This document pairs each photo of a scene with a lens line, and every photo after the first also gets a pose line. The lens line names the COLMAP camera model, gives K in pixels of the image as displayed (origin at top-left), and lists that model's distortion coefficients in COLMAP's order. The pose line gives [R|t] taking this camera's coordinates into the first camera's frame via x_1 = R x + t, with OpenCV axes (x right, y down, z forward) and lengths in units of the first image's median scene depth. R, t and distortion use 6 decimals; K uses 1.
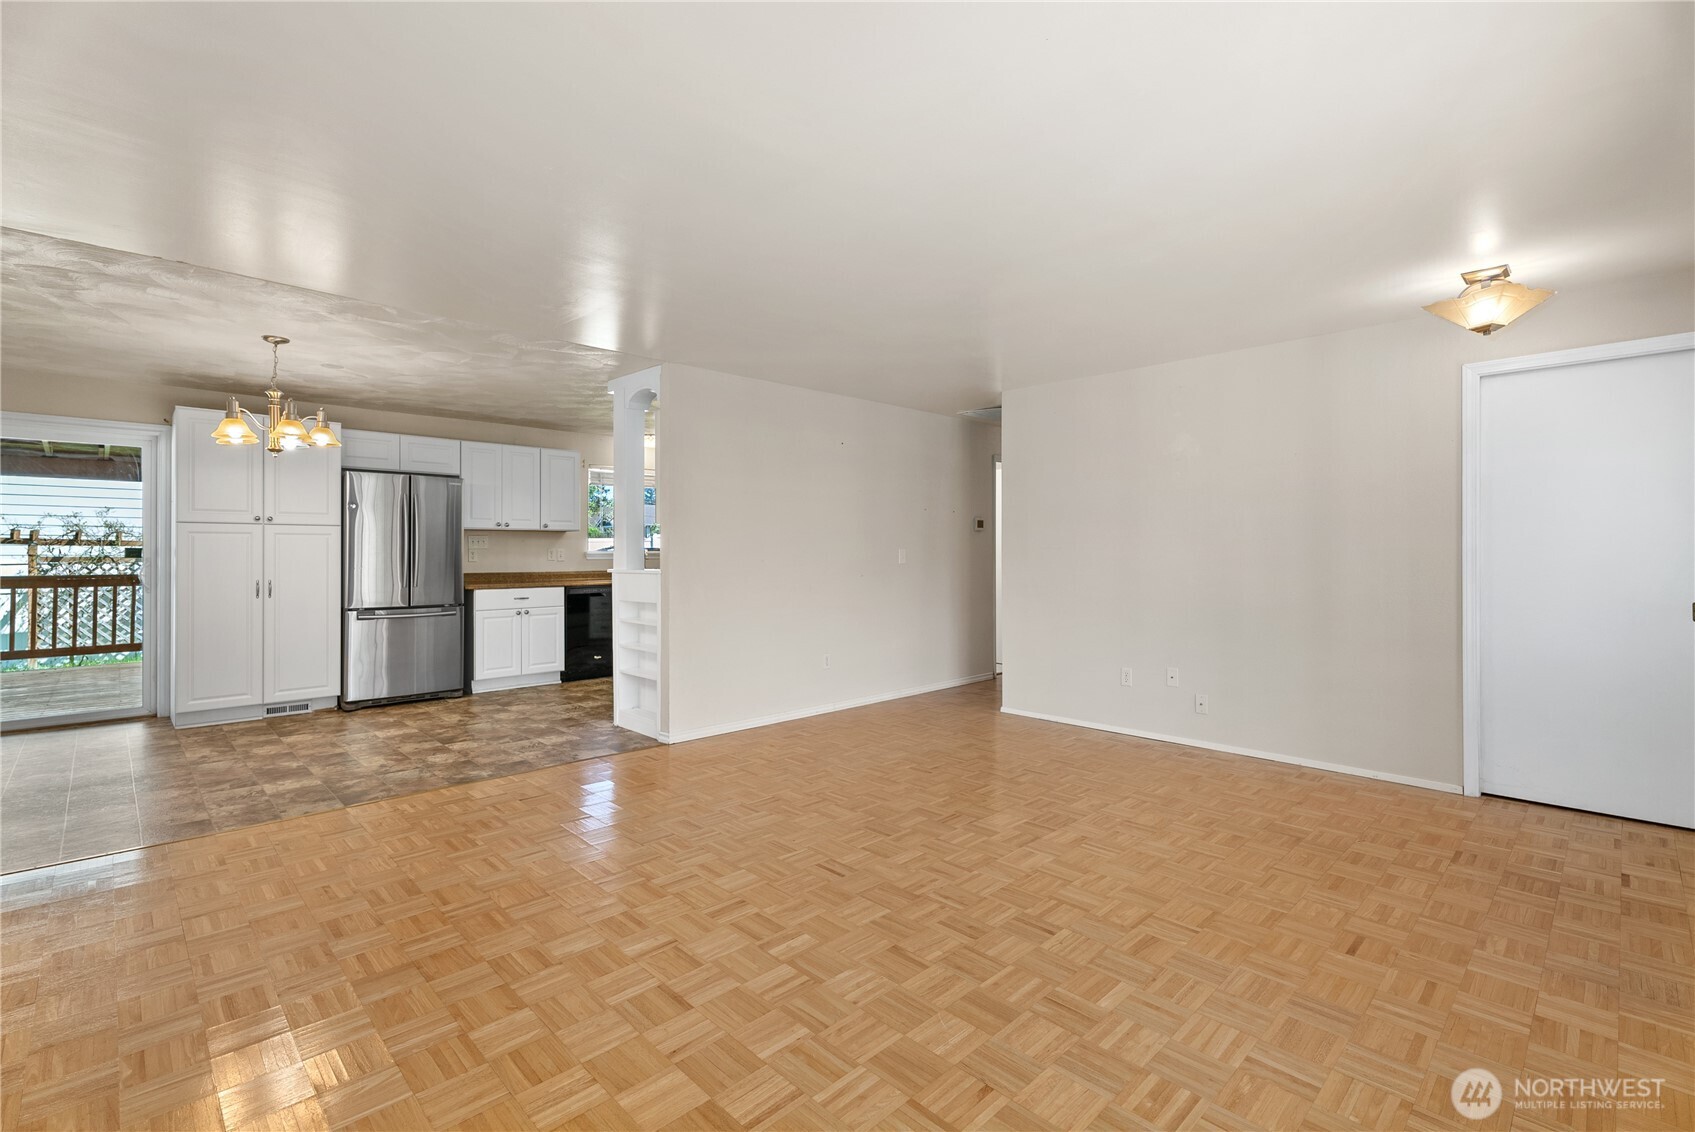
lens RADIAL K [[761.7, 0, 852.8], [0, 761.7, 555.5], [0, 0, 1]] dist [-0.001641, -0.000712]
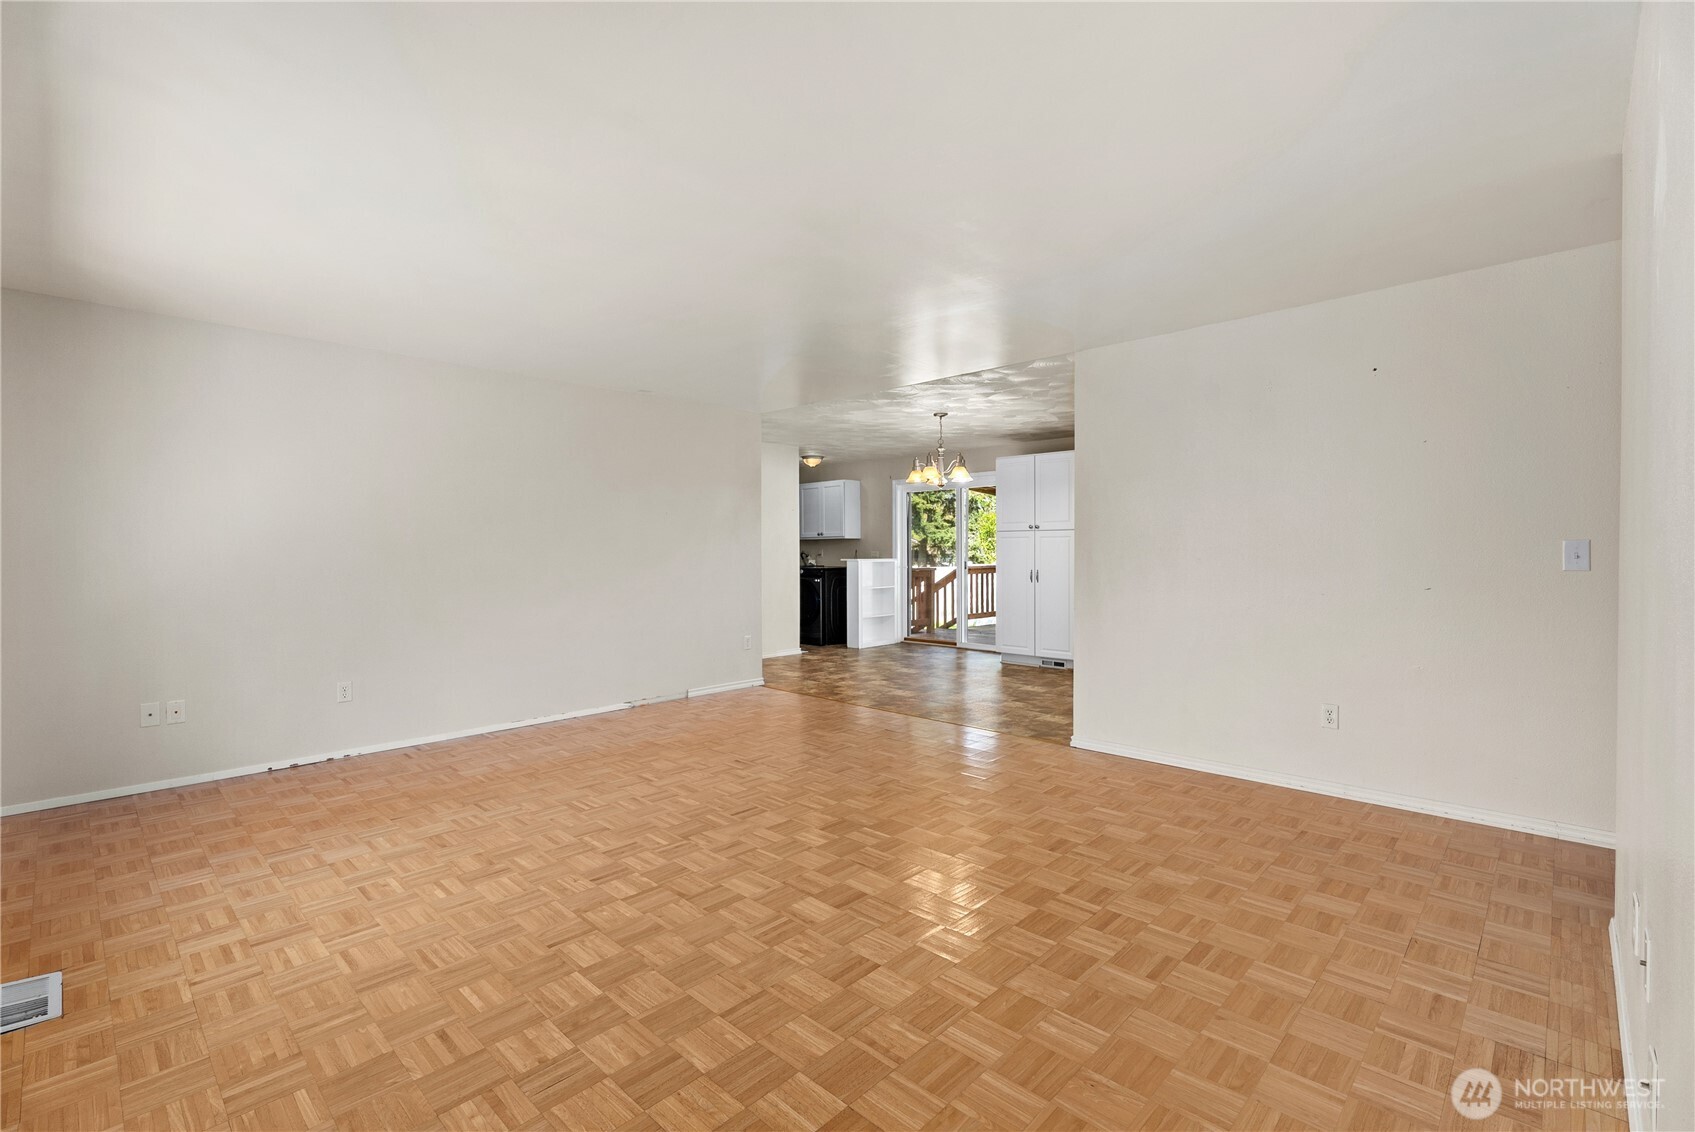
lens RADIAL K [[761.7, 0, 853.0], [0, 761.7, 561.6], [0, 0, 1]] dist [-0.001641, -0.000712]
pose [[0.028128, 0.014673, -0.999497, 1.280367], [-0.004171, 0.999885, 0.014561, -0.004903], [0.999596, 0.003759, 0.028186, 1.225396]]
